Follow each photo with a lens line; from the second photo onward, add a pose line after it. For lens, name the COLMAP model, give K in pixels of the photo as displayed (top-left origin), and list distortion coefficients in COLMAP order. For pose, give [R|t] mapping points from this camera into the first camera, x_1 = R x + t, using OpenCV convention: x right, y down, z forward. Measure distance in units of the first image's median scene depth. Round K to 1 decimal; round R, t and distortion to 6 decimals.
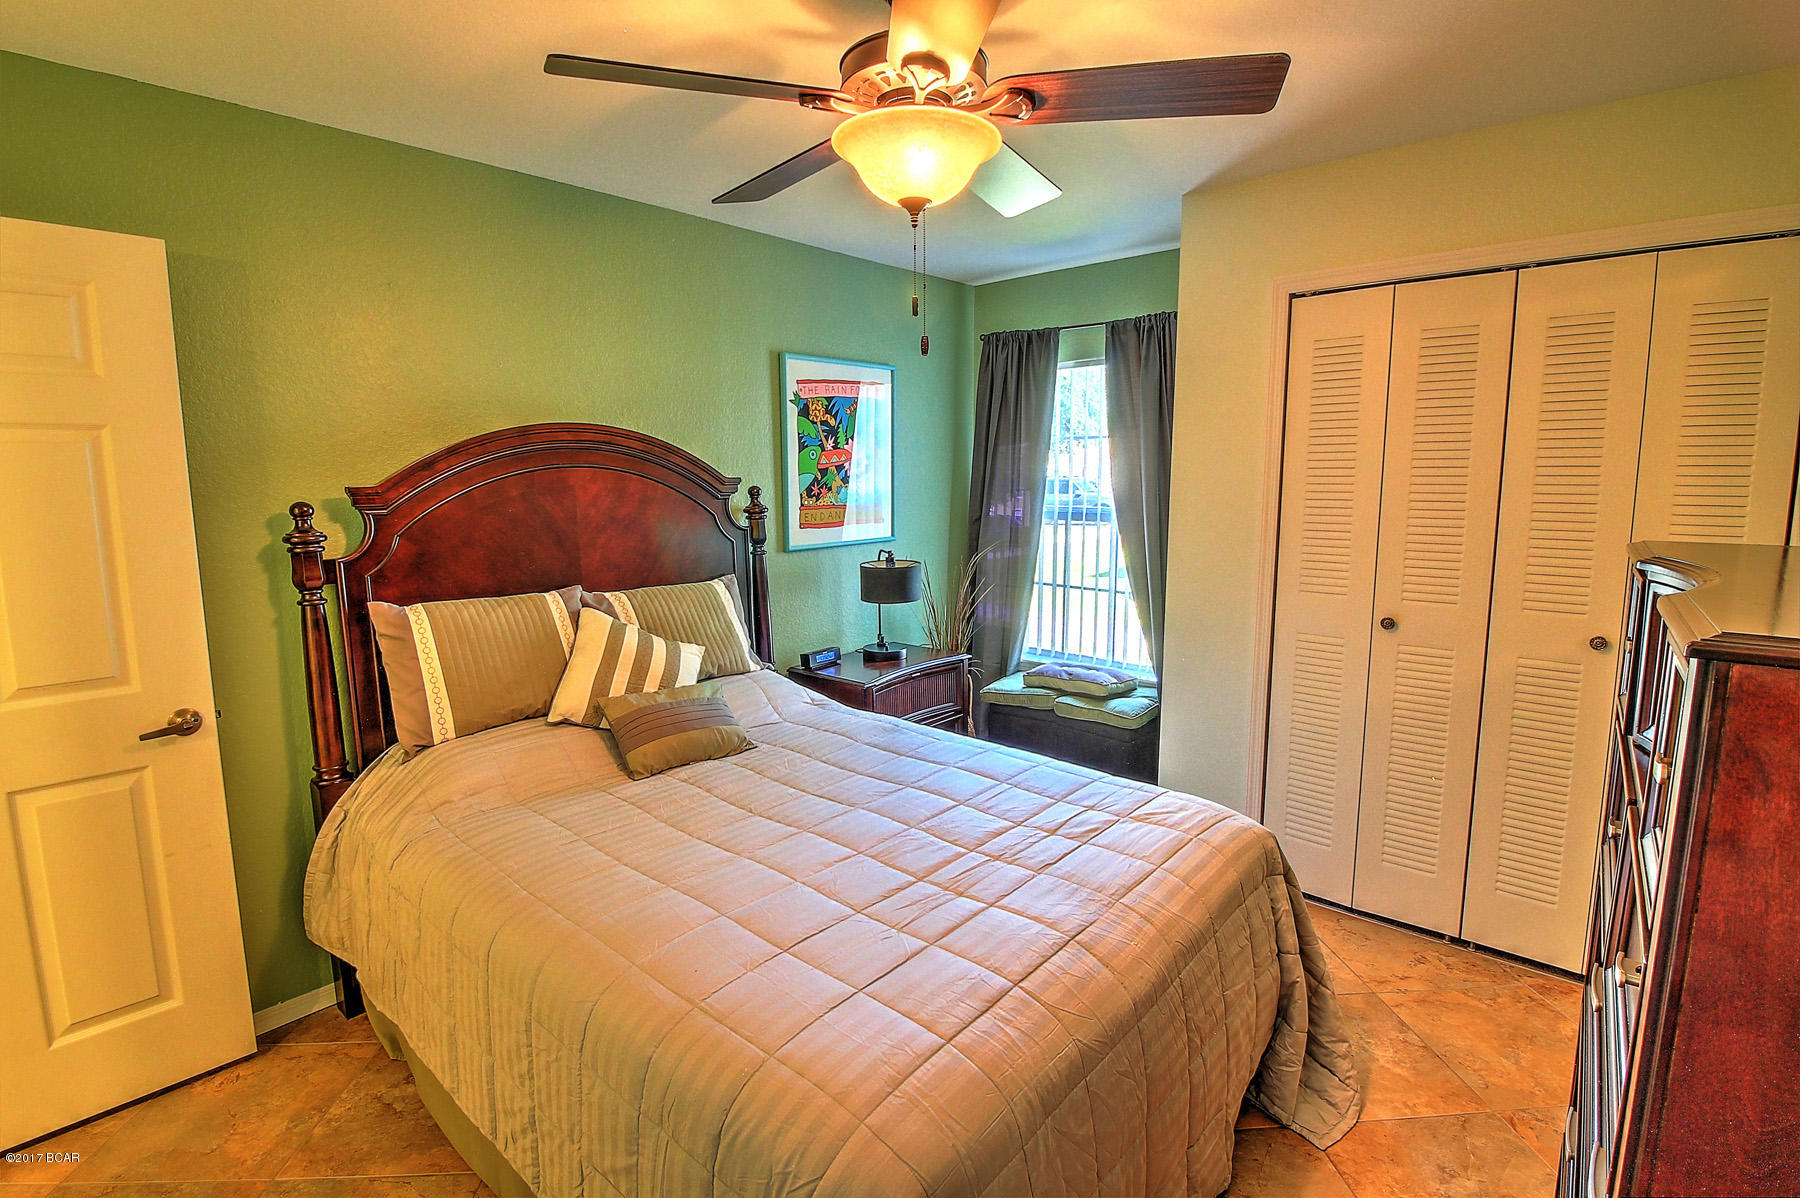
lens RADIAL K [[837.0, 0, 894.3], [0, 837.0, 591.0], [0, 0, 1]] dist [-0.004548, -0.005923]
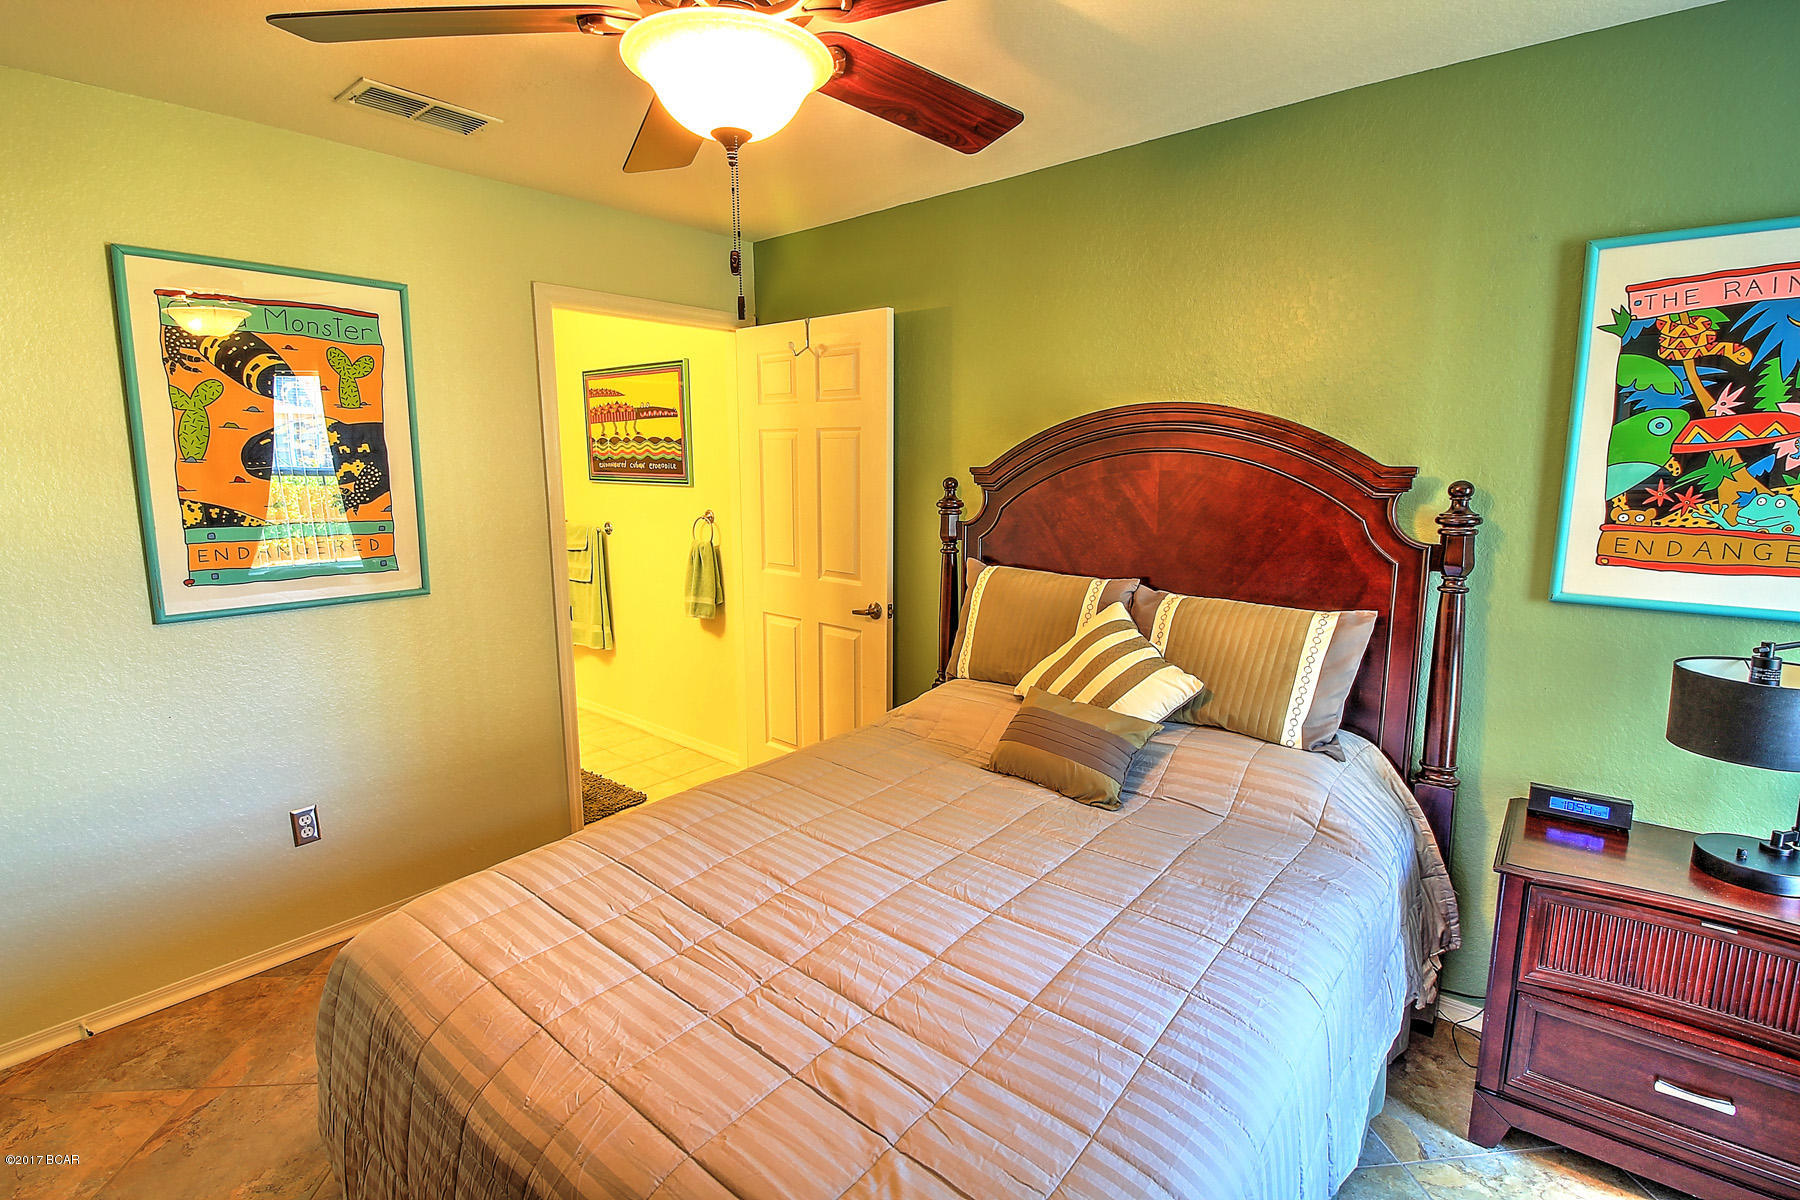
lens RADIAL K [[837.0, 0, 896.2], [0, 837.0, 594.2], [0, 0, 1]] dist [-0.004548, -0.005923]
pose [[0.028115, 0.172191, -0.984662, 0.413529], [-0.139596, 0.976075, 0.166703, -0.083307], [0.989809, 0.132768, 0.051479, 0.532621]]
